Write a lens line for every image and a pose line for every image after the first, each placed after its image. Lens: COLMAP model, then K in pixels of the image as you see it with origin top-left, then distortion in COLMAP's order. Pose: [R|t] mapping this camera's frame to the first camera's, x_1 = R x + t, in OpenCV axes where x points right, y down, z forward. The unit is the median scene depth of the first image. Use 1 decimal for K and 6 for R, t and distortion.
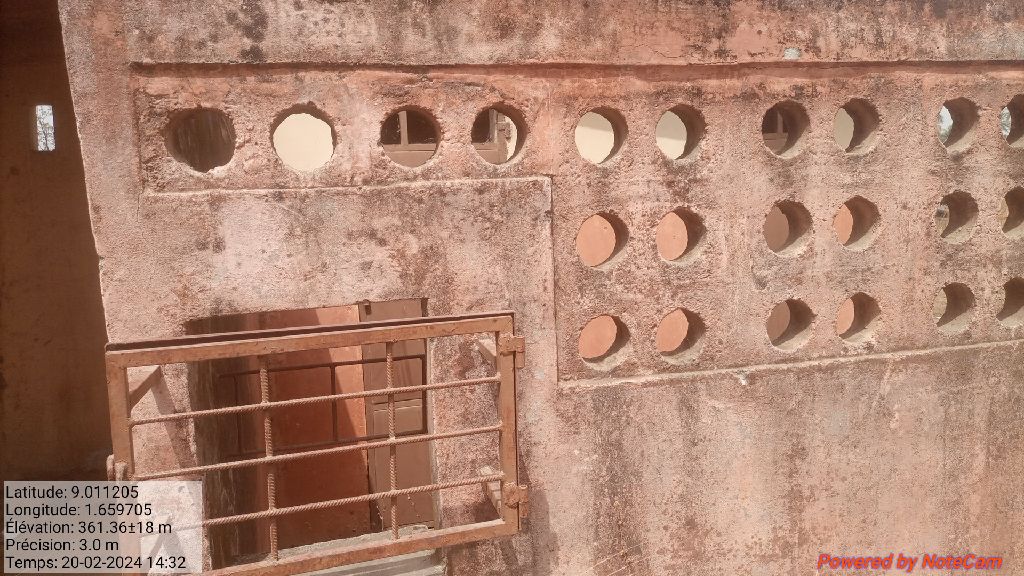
lens RADIAL K [[775.6, 0, 512.0], [0, 775.6, 288.0], [0, 0, 1]] dist [0.058416, -0.127302]
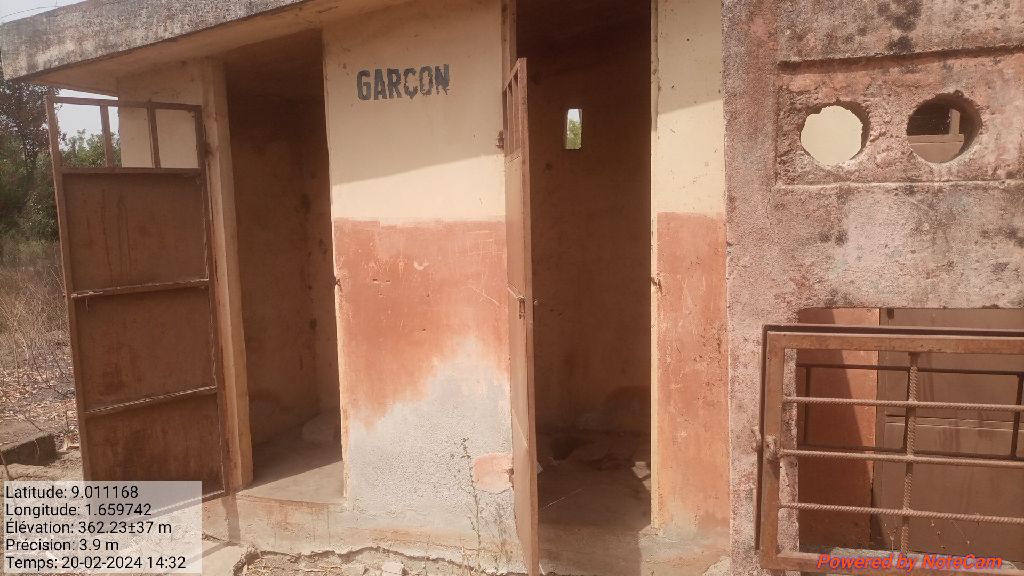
lens RADIAL K [[773.9, 0, 512.3], [0, 773.9, 293.5], [0, 0, 1]] dist [-0.007425, -0.014853]
pose [[0.841078, 0.083885, -0.534370, -0.192444], [-0.076536, 0.996418, 0.035953, 0.013580], [0.535472, 0.010659, 0.844486, -0.071762]]
